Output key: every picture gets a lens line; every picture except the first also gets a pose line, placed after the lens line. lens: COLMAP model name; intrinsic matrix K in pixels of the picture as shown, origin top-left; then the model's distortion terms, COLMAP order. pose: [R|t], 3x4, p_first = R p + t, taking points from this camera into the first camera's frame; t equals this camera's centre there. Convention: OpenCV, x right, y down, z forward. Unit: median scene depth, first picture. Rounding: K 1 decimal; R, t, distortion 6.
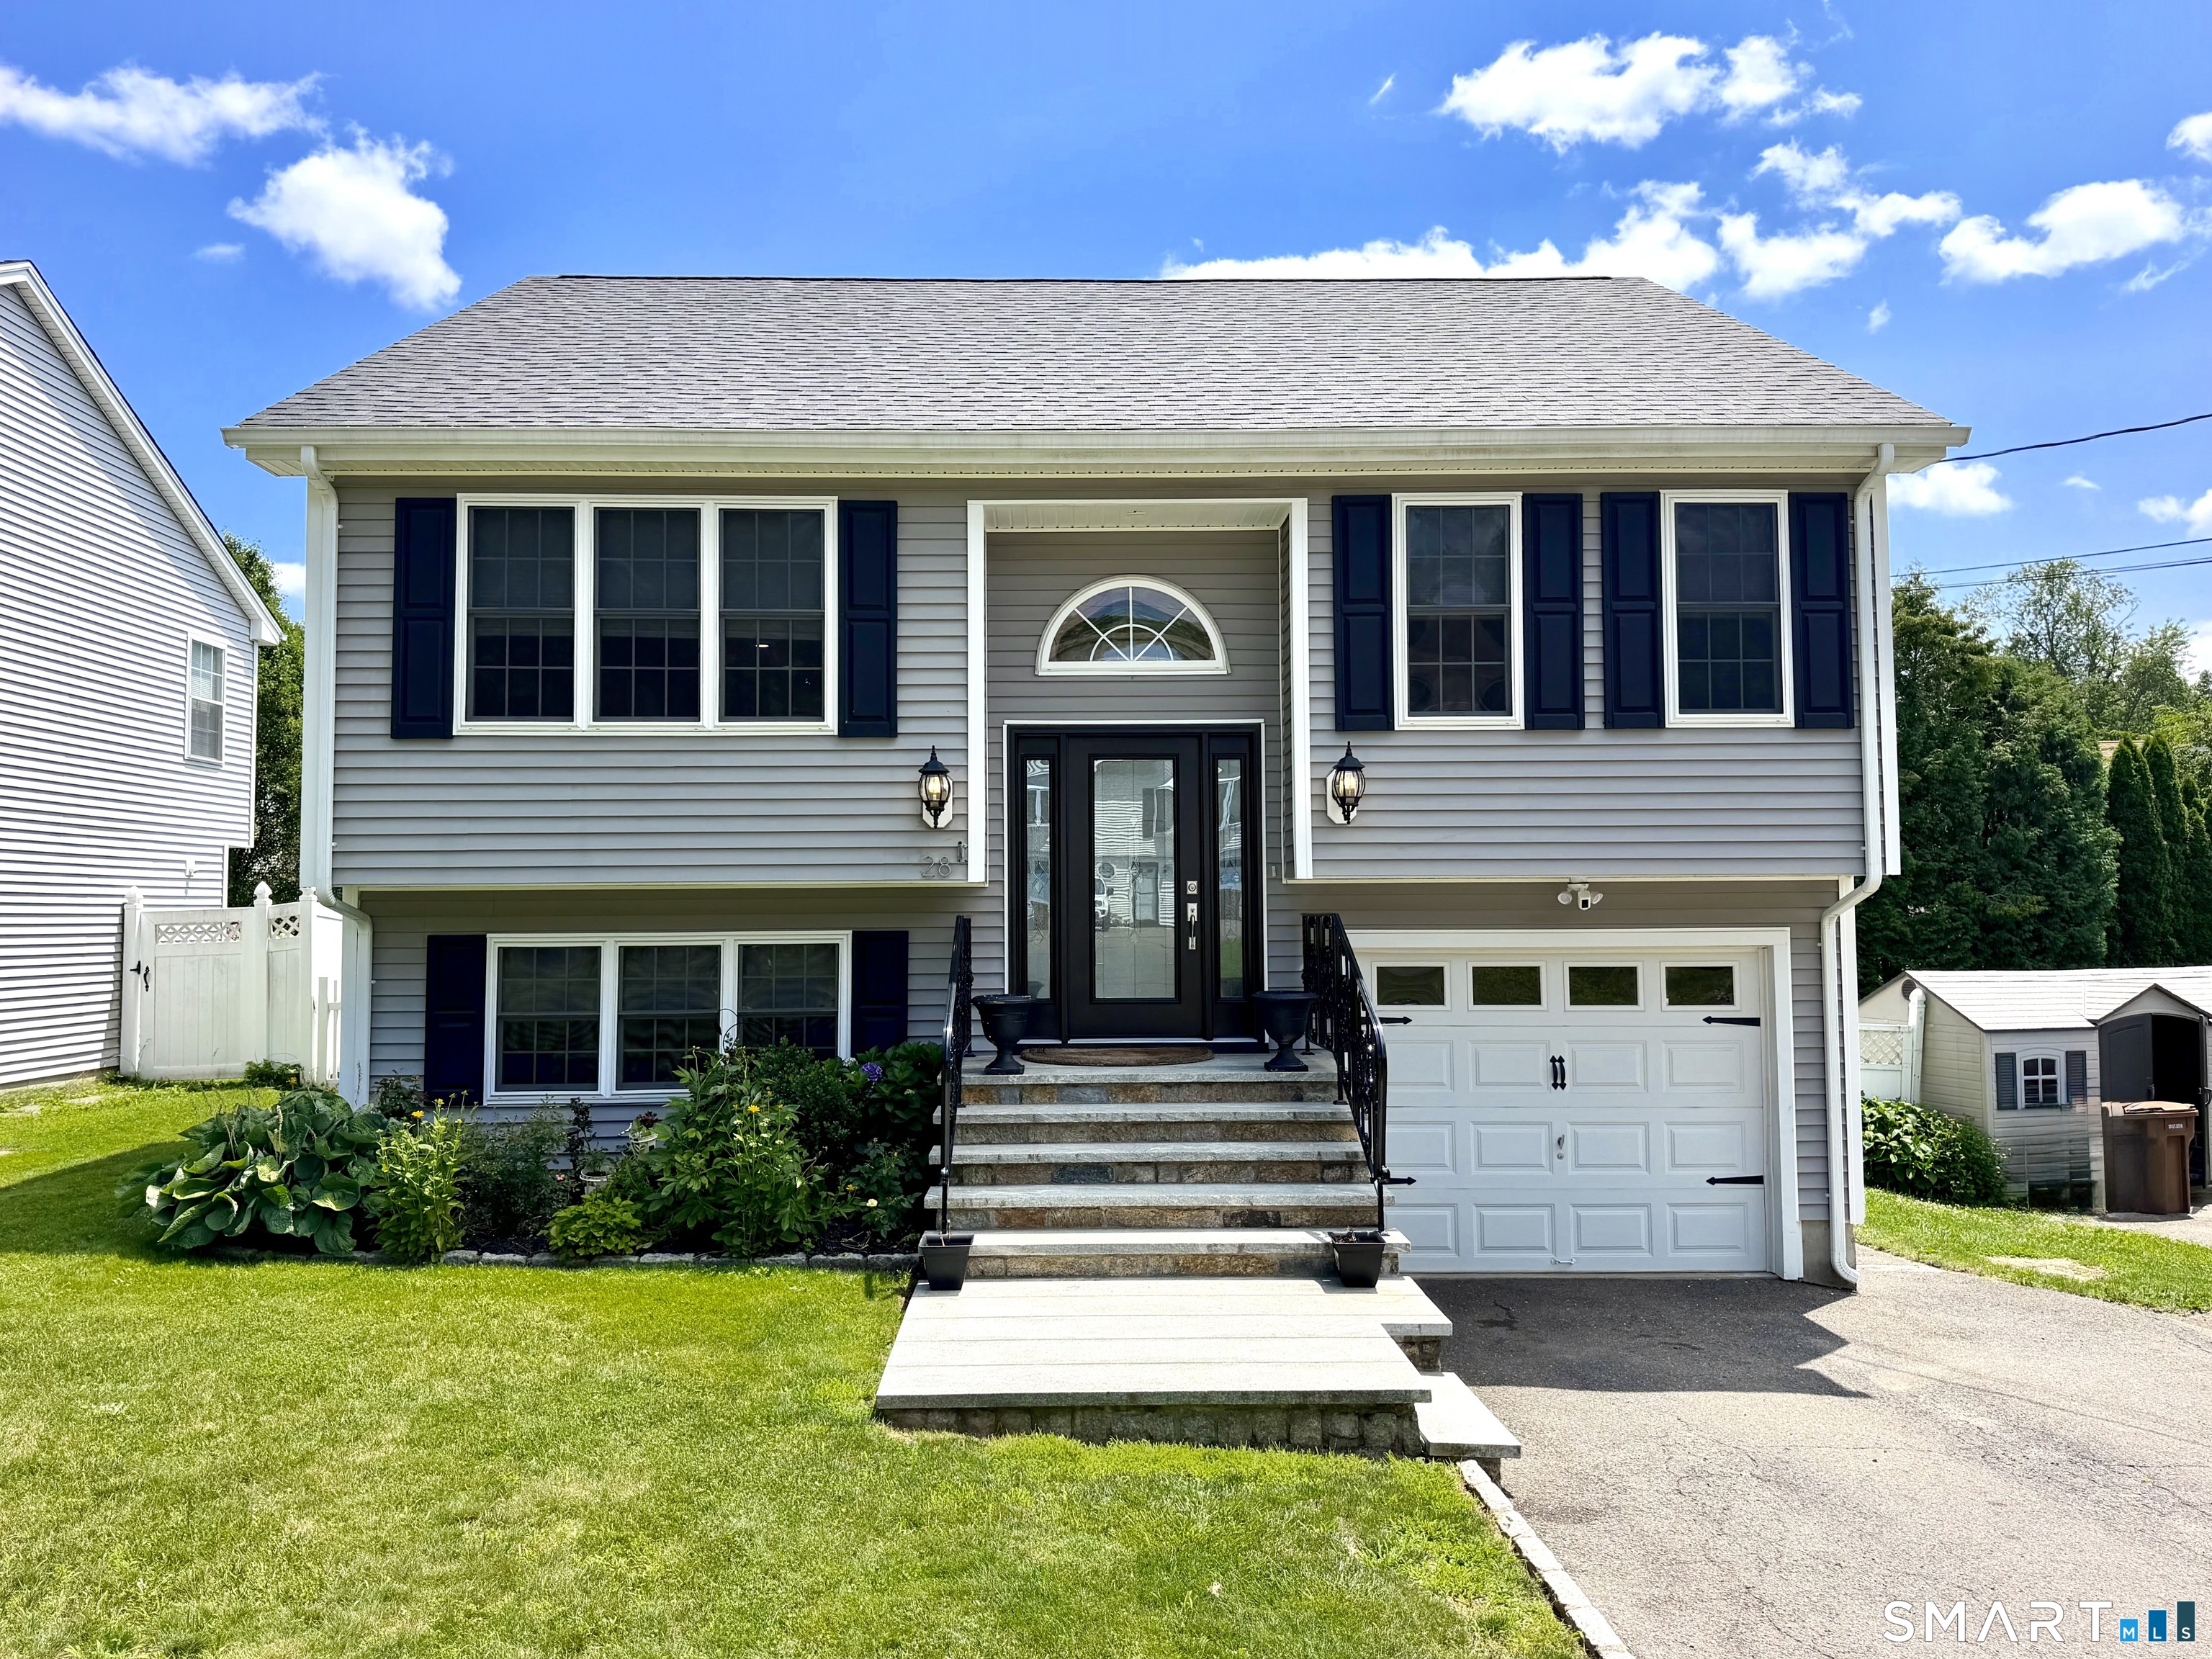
lens RADIAL K [[1519.4, 0, 1106.0], [0, 1519.4, 829.5], [0, 0, 1]] dist [0.164909, -0.323093]
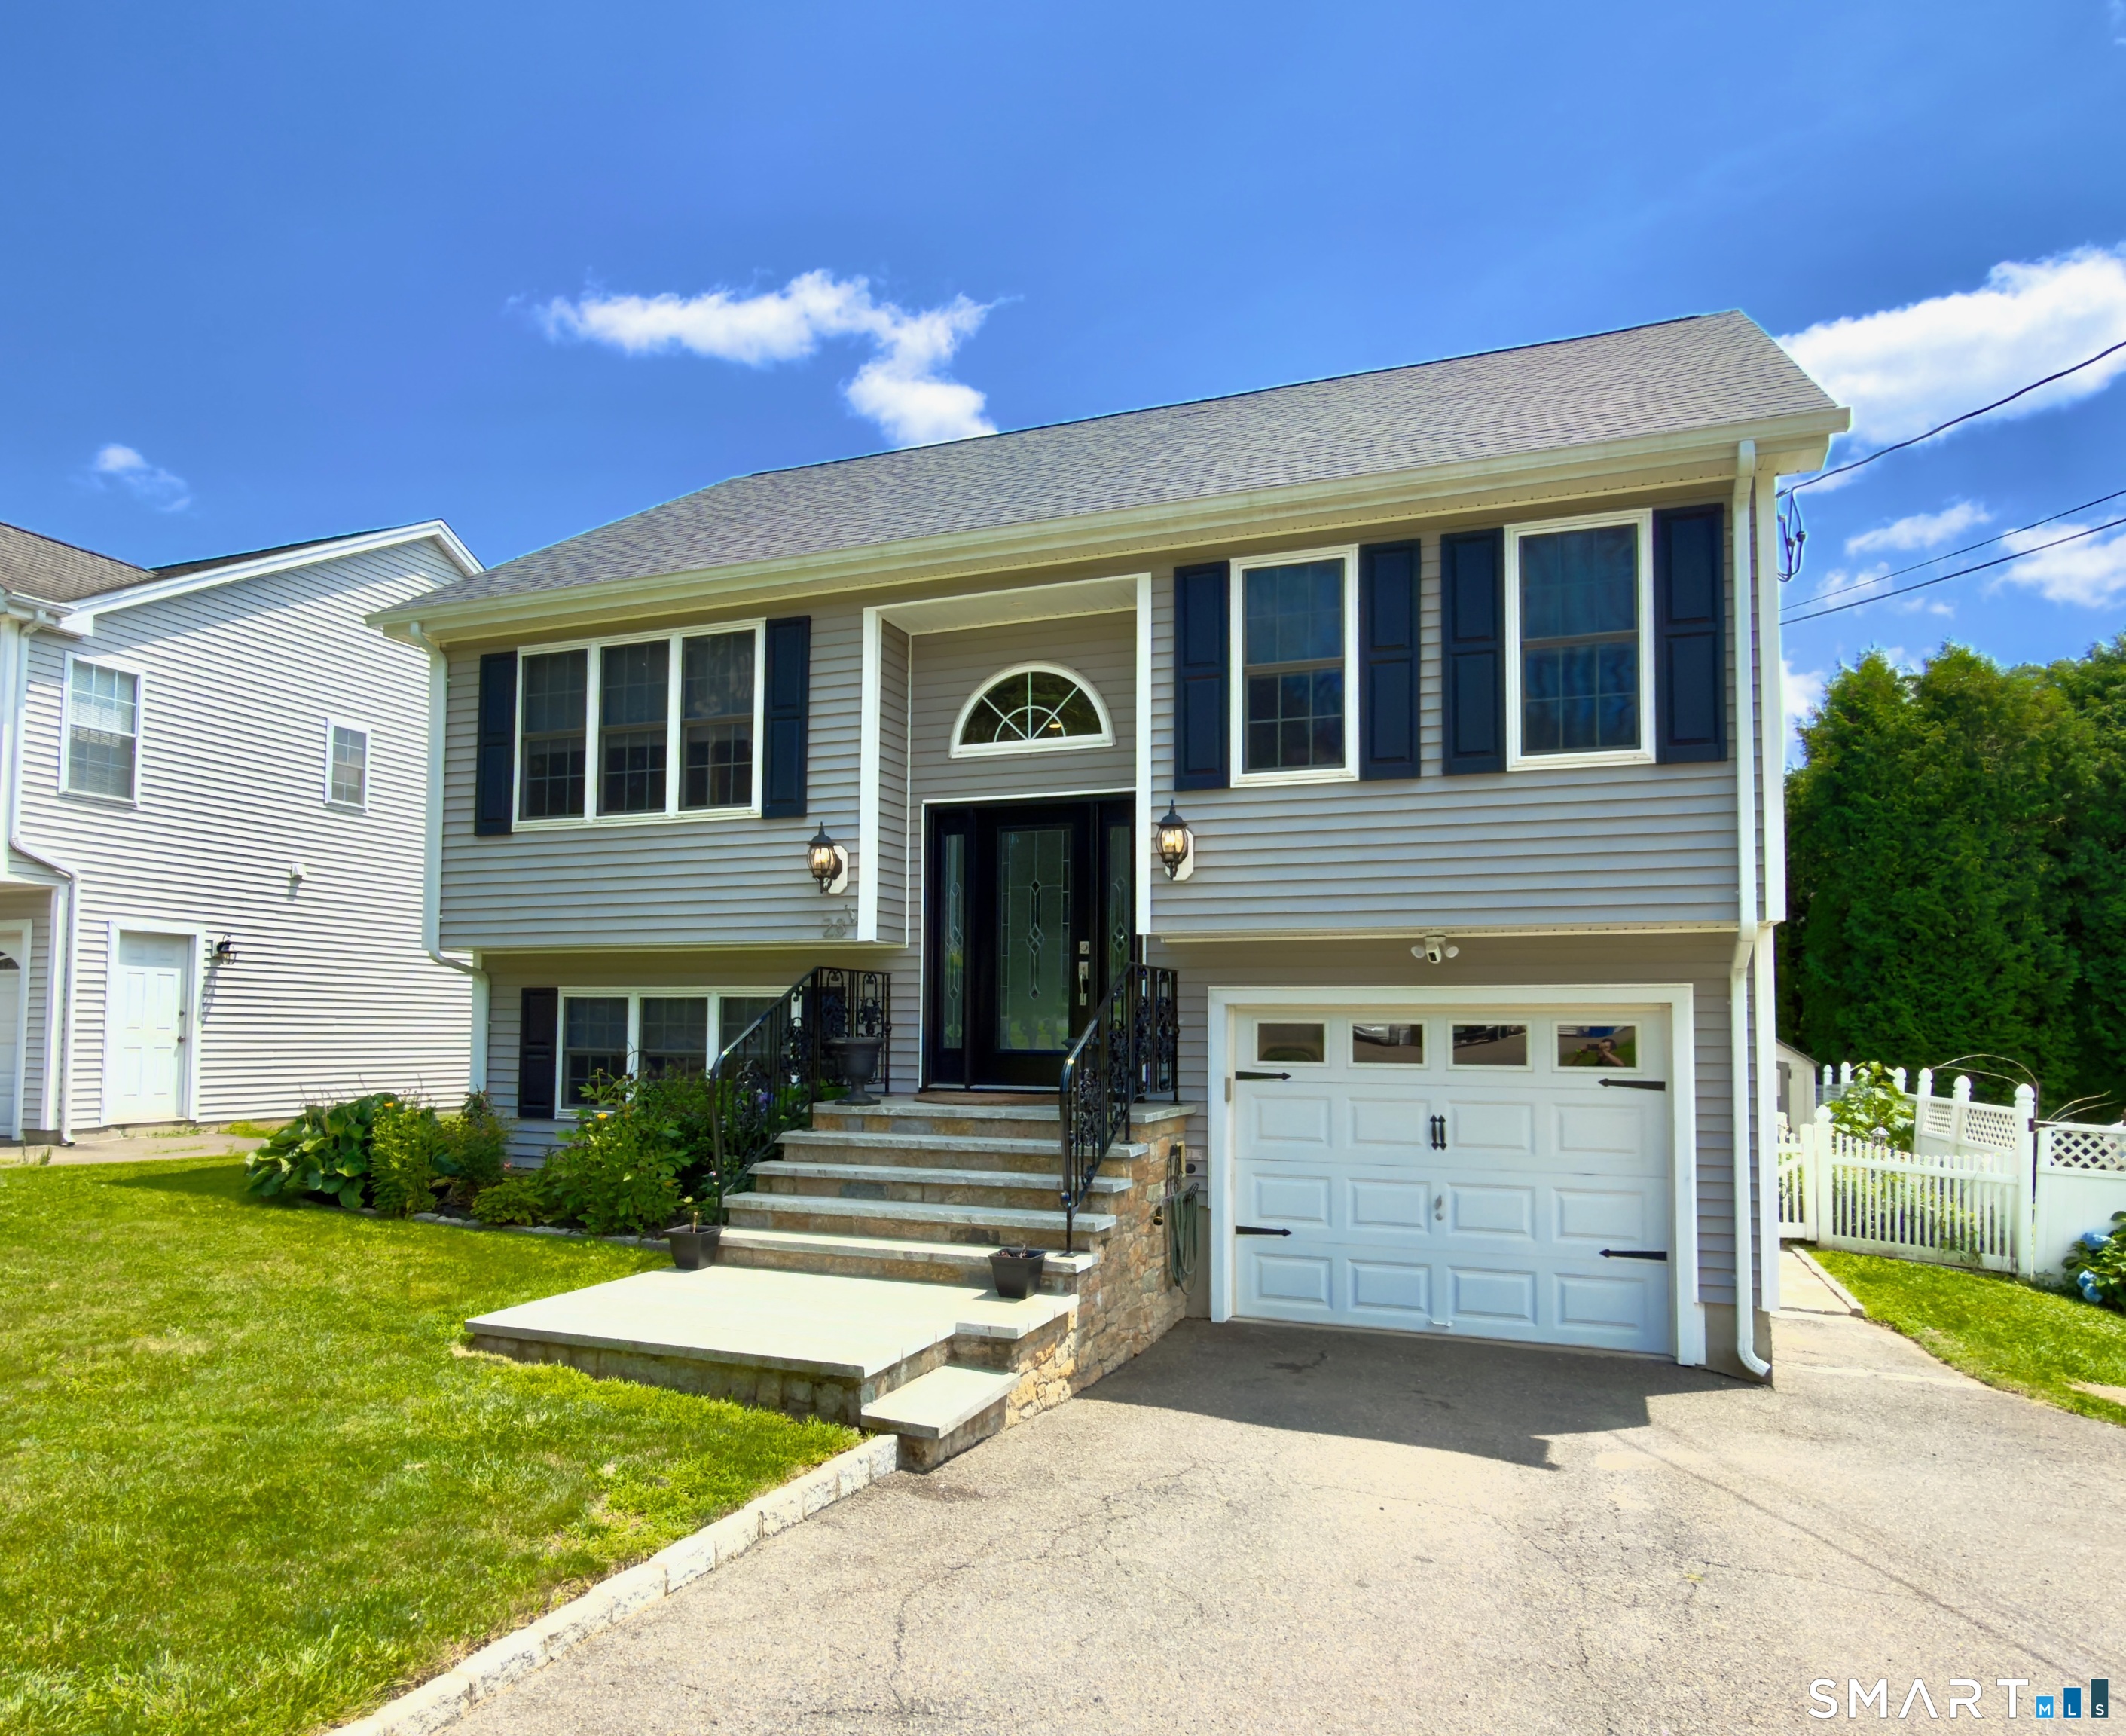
lens RADIAL K [[1386.9, 0, 1005.3], [0, 1386.9, 950.2], [0, 0, 1]] dist [-0.002847, -0.000997]
pose [[0.918952, -0.008763, -0.394272, 0.413562], [0.008904, 0.999959, -0.001472, 0.043418], [0.394269, -0.002158, 0.918993, 0.087384]]
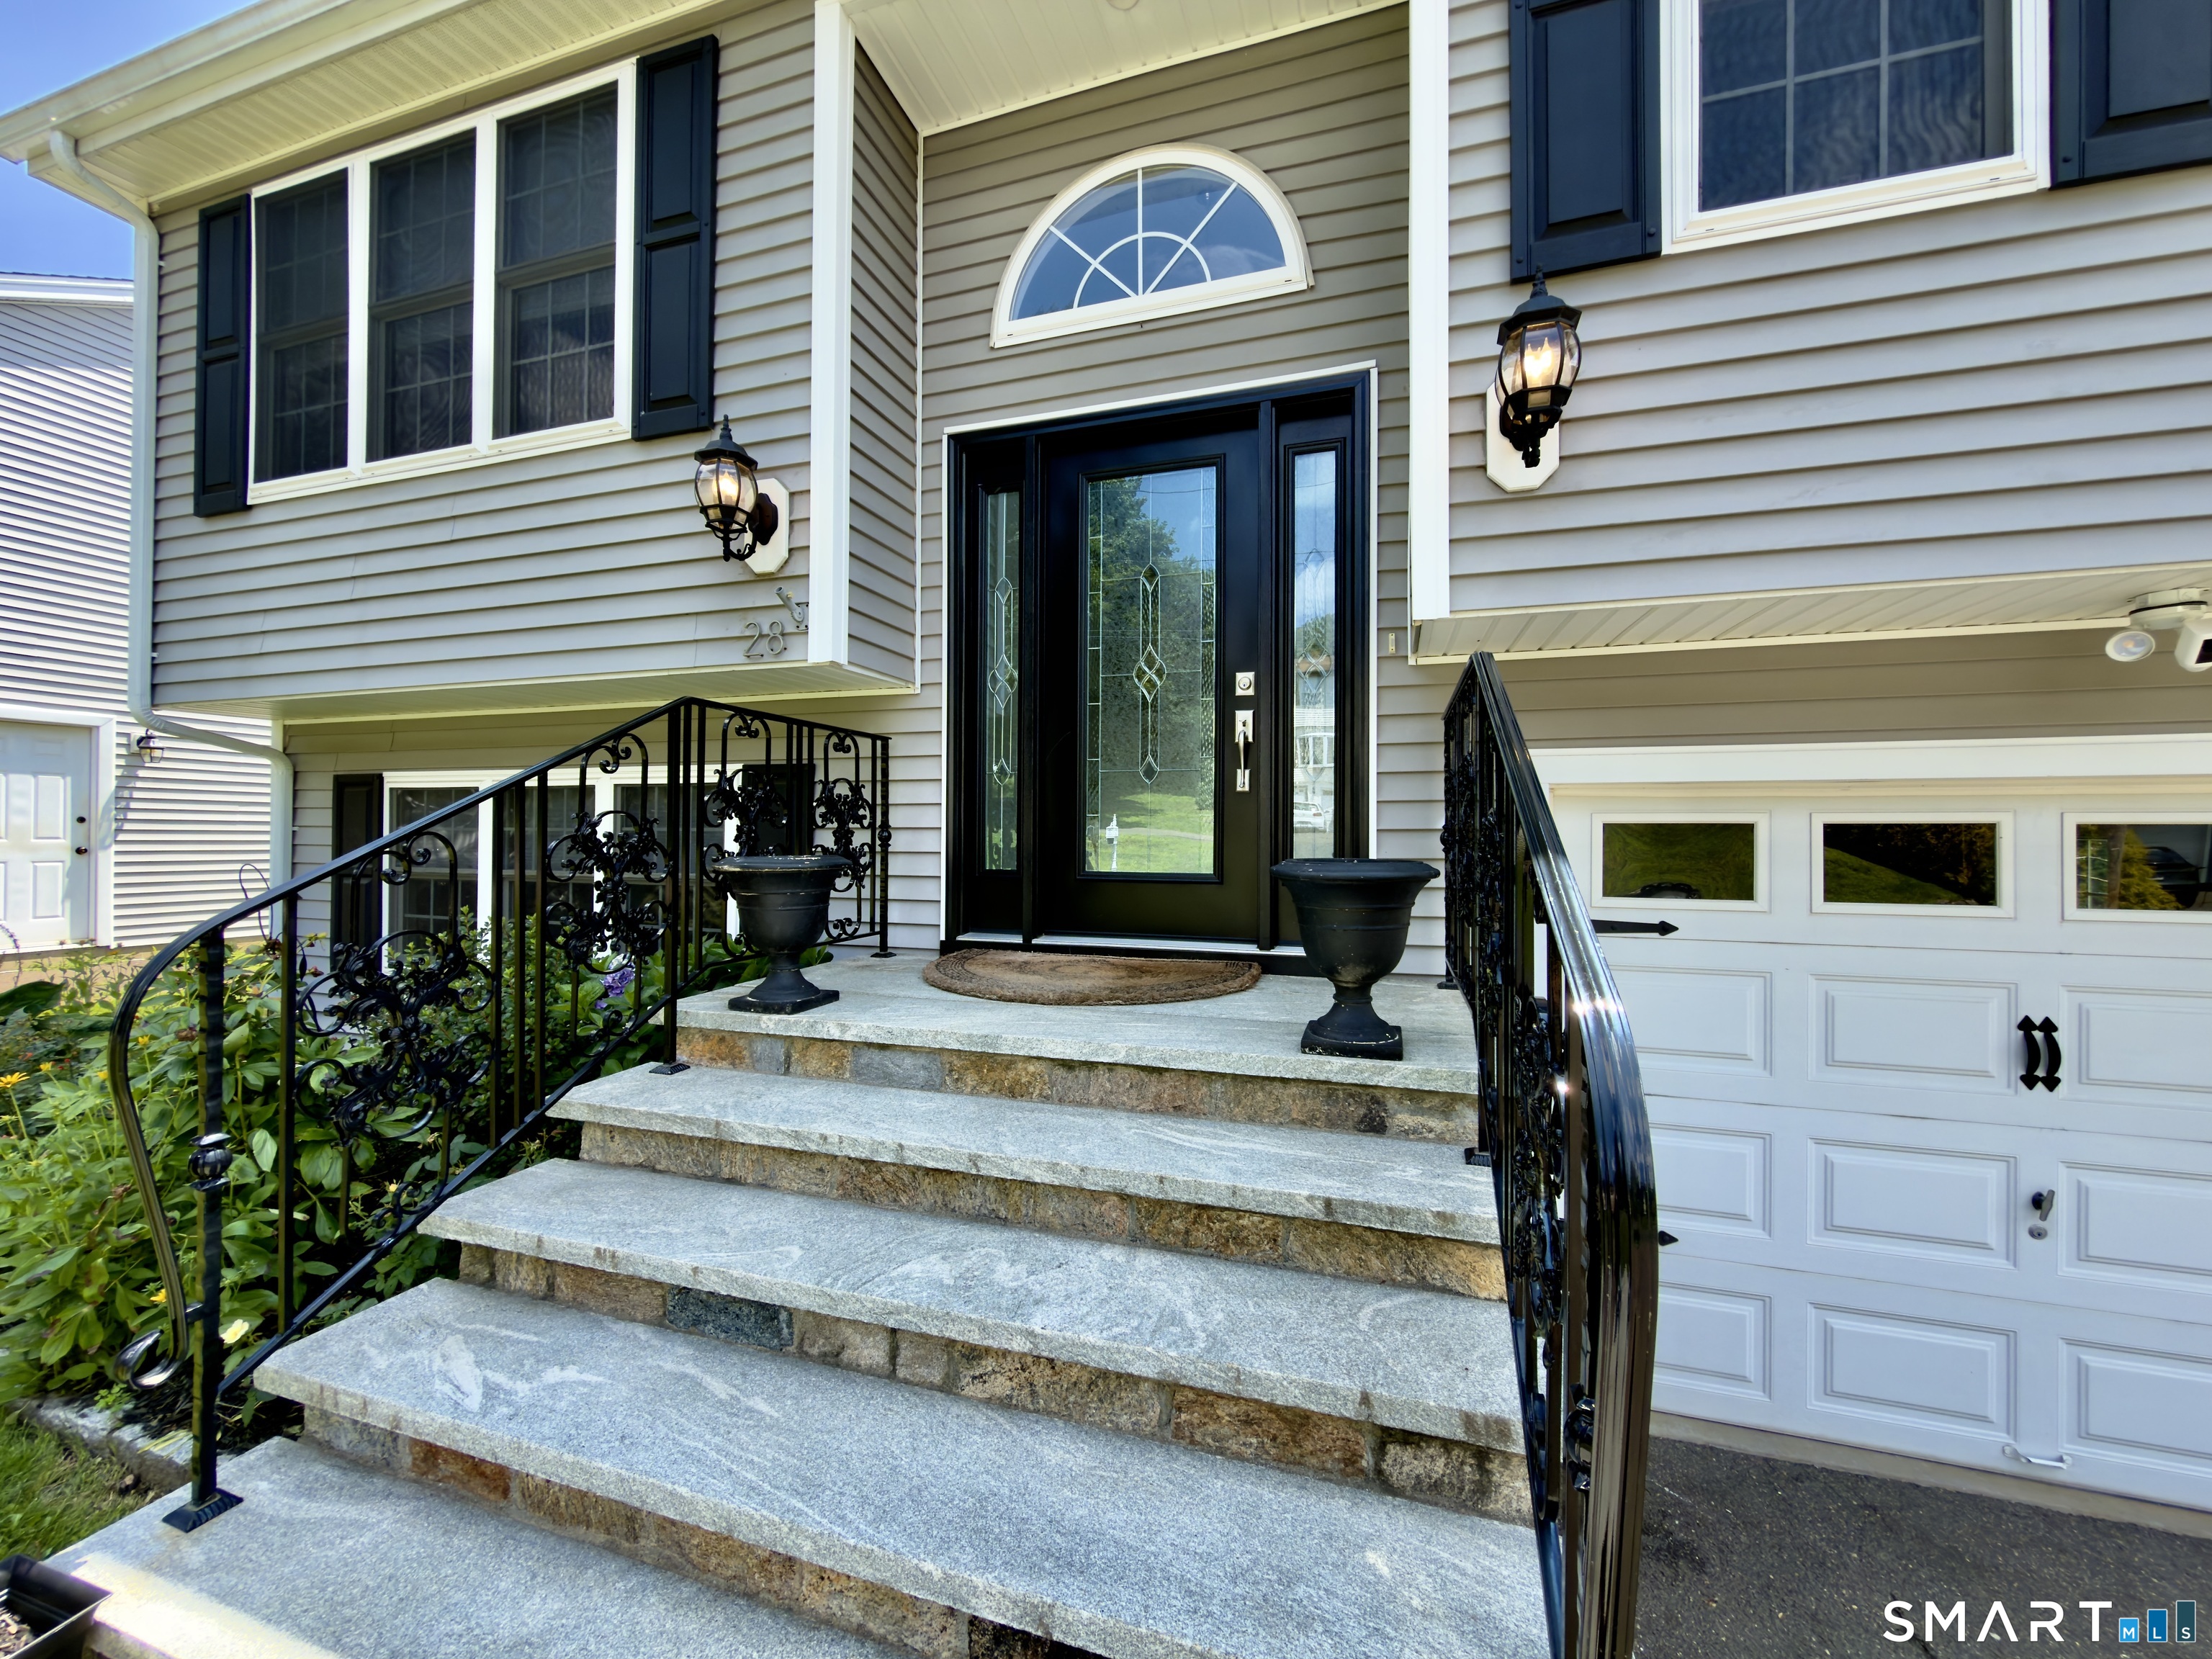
lens RADIAL K [[880.1, 0, 1106.0], [0, 880.1, 829.5], [0, 0, 1]] dist [-0.002424, -0.000368]
pose [[0.943687, 0.008446, -0.330733, 0.124513], [0.008948, 0.998657, 0.051036, 0.080209], [0.330719, -0.051121, 0.942344, 0.707927]]
